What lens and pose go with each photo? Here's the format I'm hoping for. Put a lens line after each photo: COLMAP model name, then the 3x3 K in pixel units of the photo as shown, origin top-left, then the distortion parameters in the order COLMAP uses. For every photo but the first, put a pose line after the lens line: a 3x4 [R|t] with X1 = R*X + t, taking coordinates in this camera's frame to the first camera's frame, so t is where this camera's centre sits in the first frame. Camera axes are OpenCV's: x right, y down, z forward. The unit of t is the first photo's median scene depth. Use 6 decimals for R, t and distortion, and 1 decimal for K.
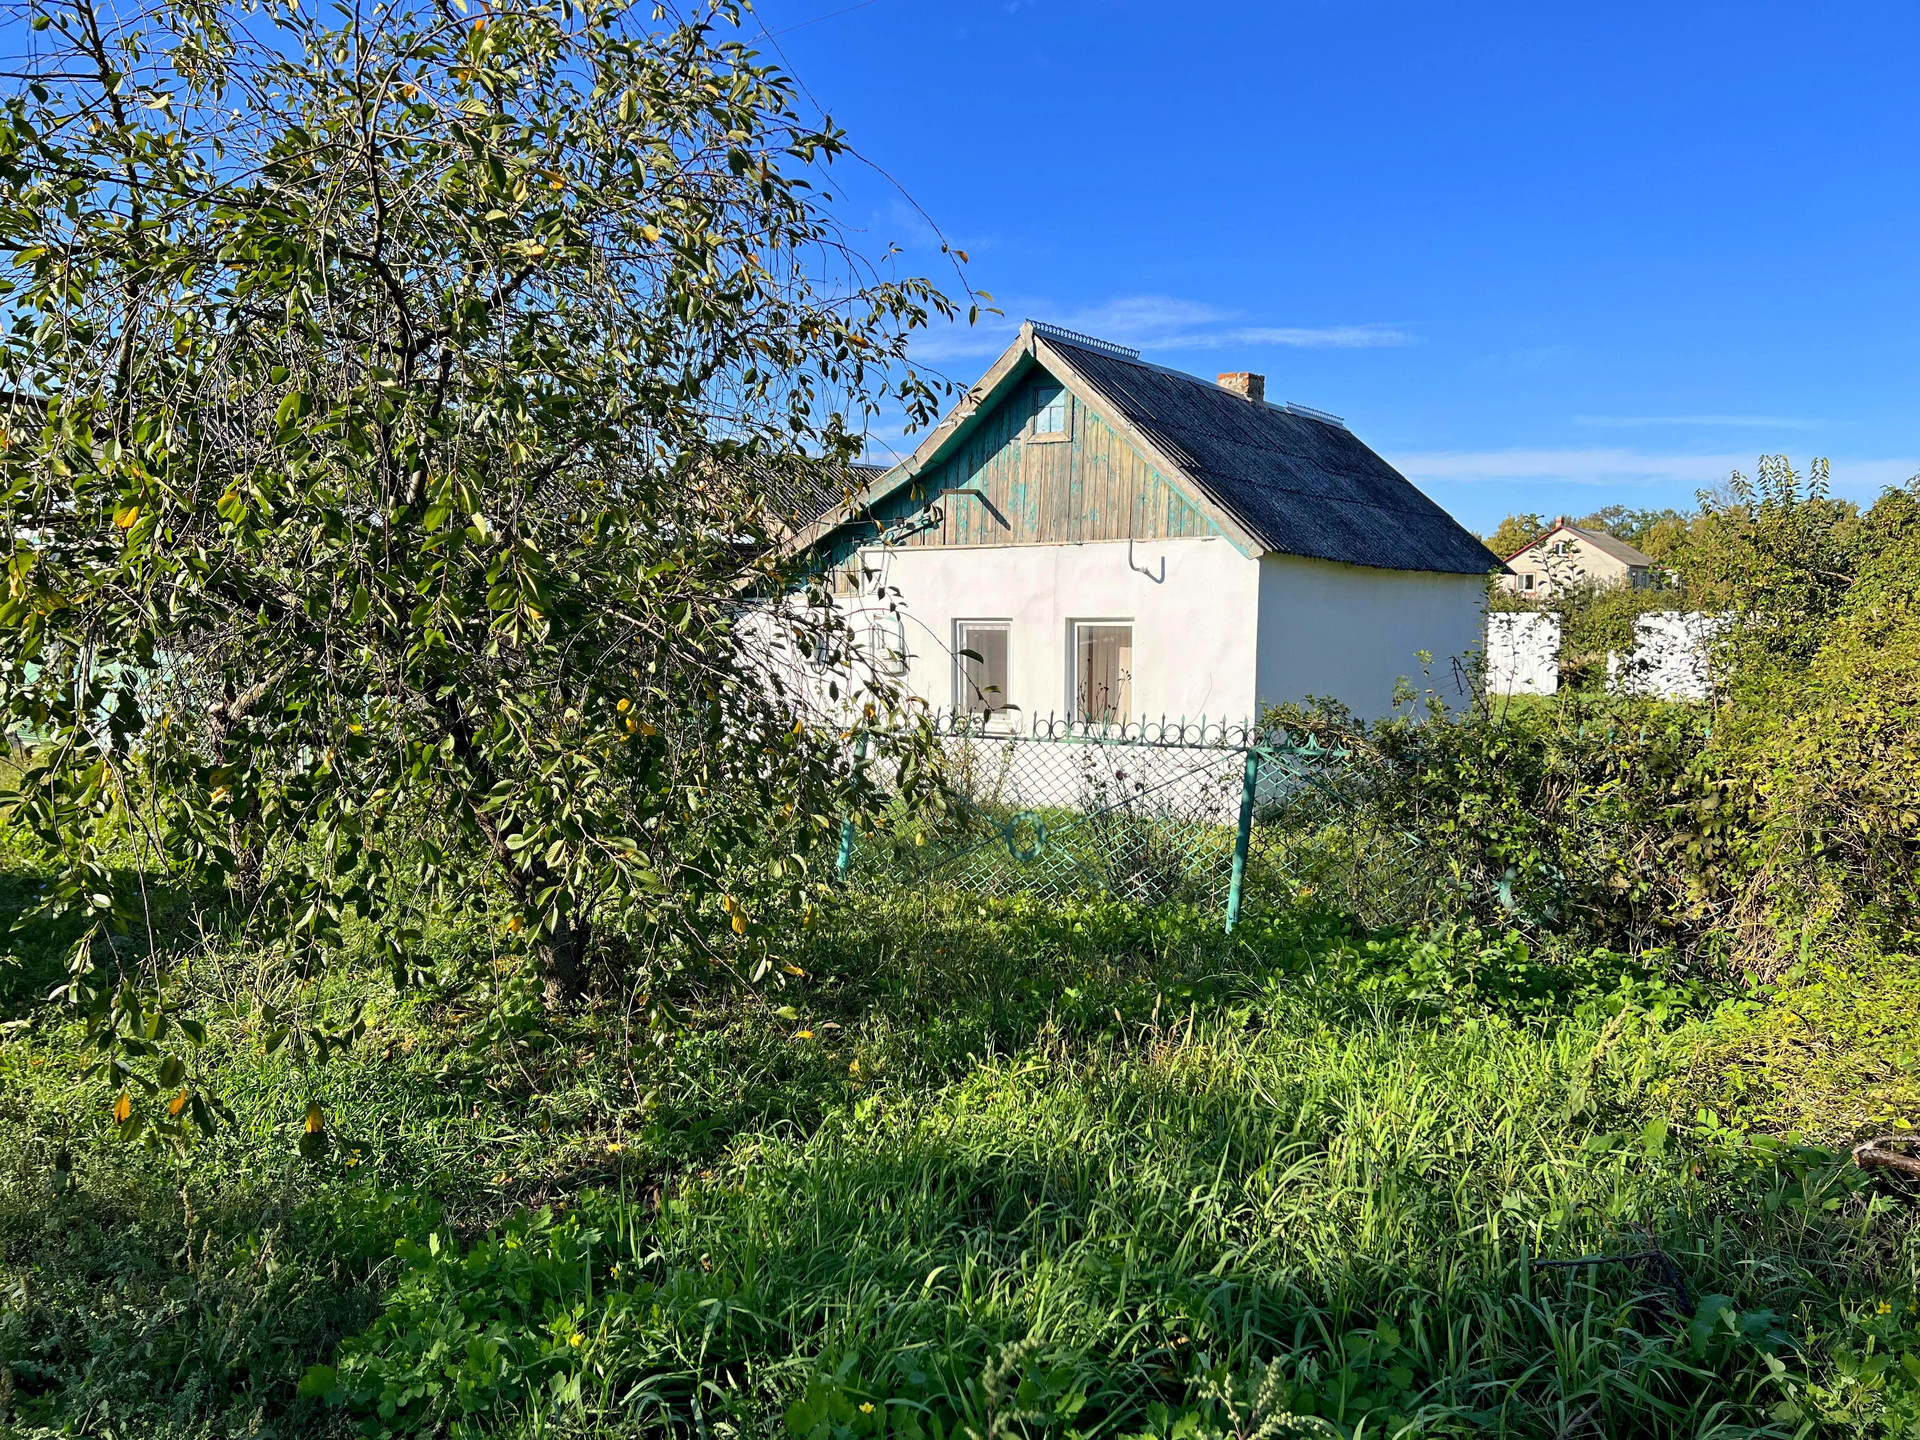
lens RADIAL K [[1461.6, 0, 957.3], [0, 1461.6, 724.0], [0, 0, 1]] dist [0.028158, -0.019342]
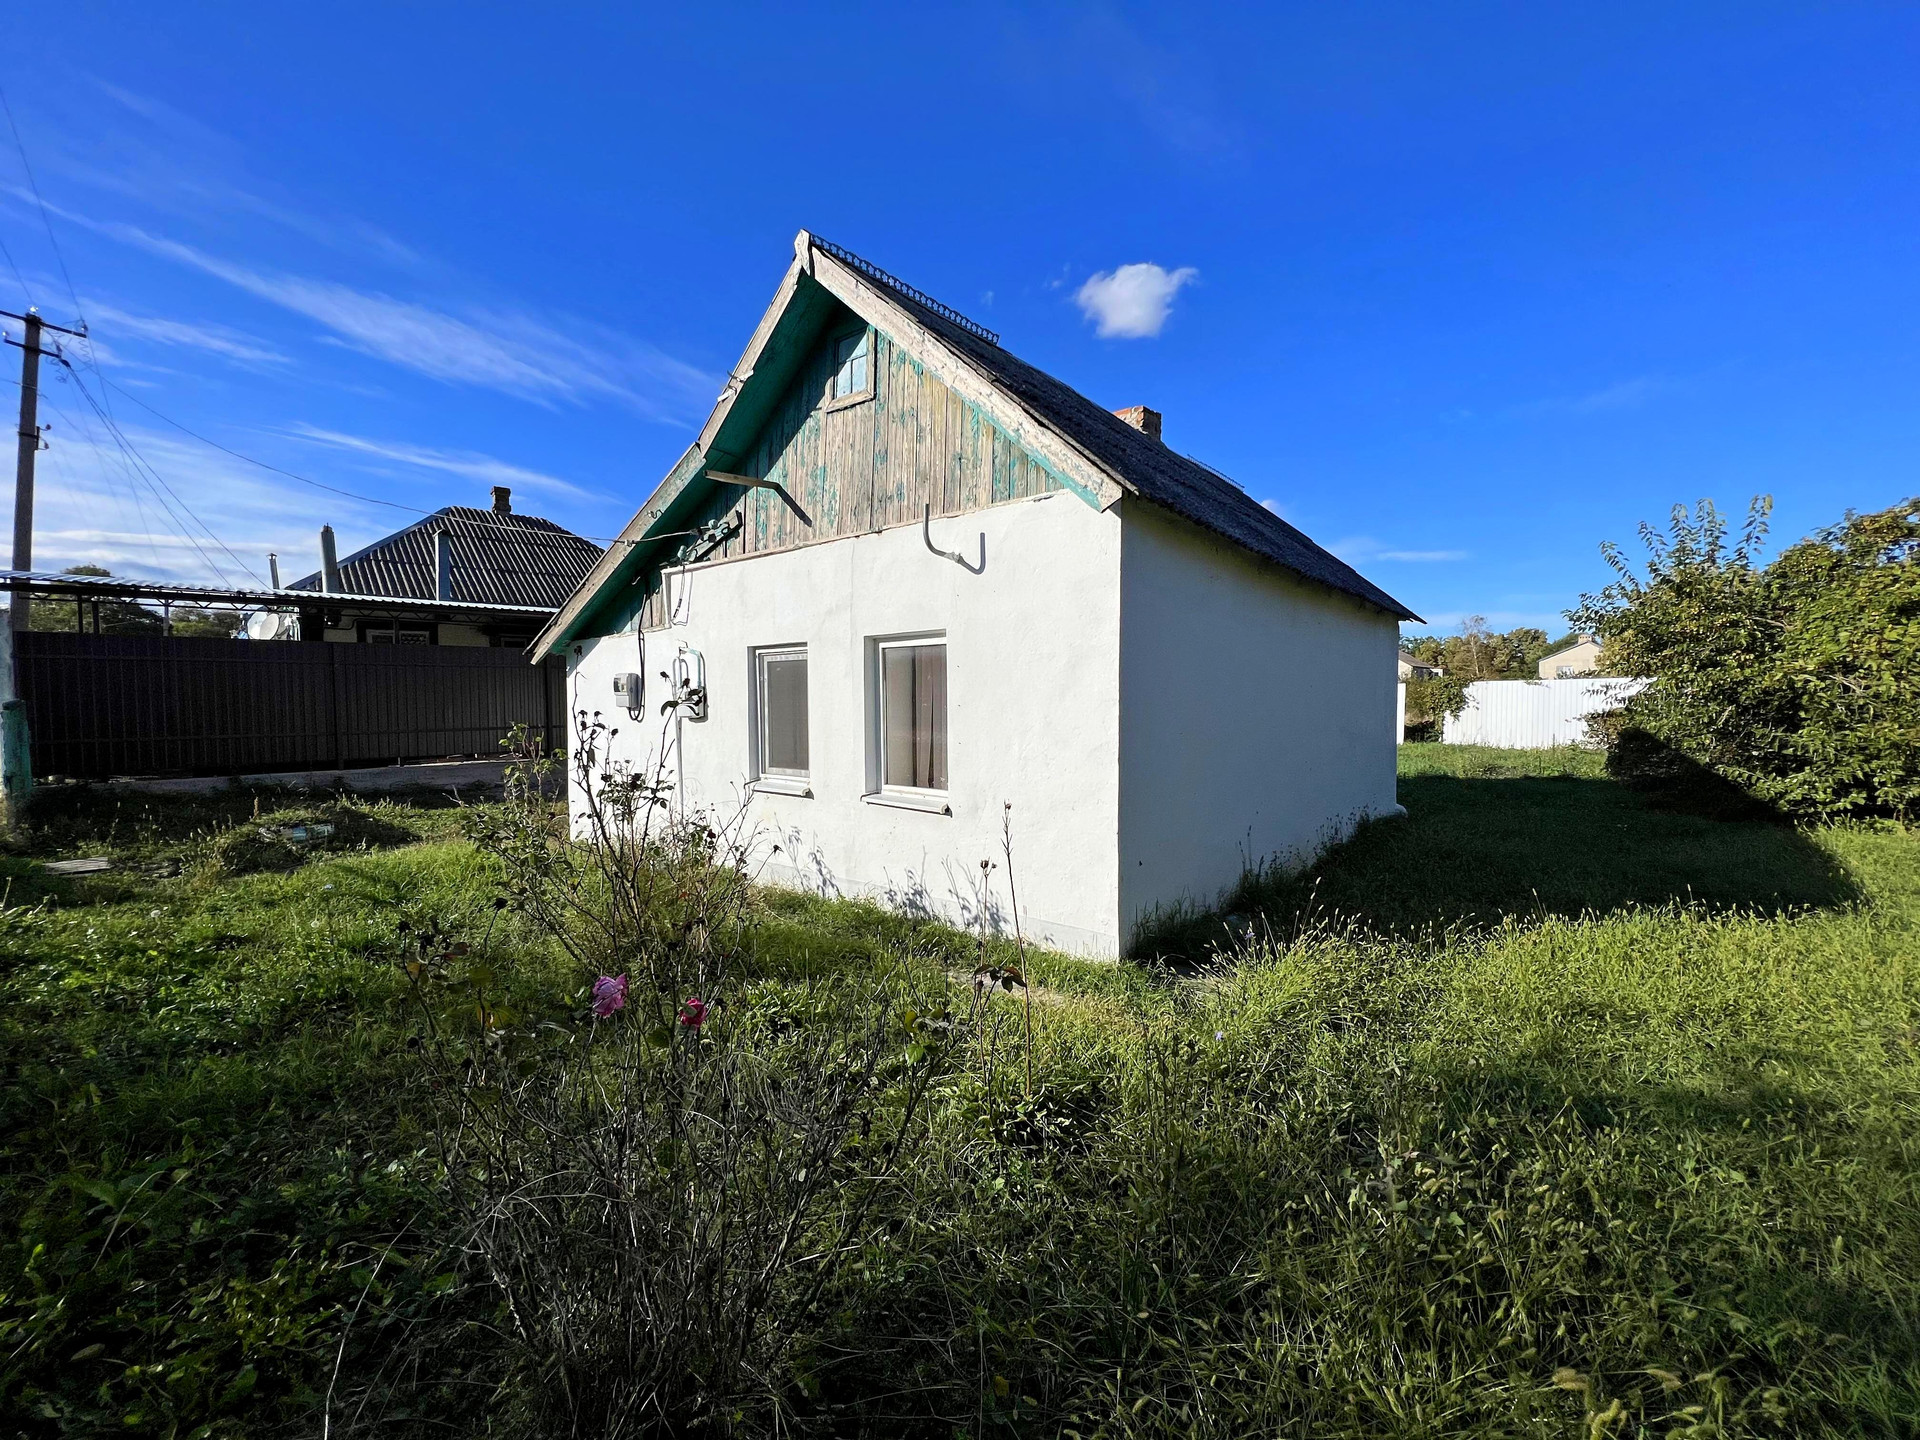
lens RADIAL K [[767.9, 0, 961.3], [0, 767.9, 711.4], [0, 0, 1]] dist [0.000510, 0.000213]
pose [[0.995900, -0.005717, -0.090278, 0.153981], [-0.000162, 0.997886, -0.064987, -0.010802], [0.090459, 0.064735, 0.993794, 0.622810]]
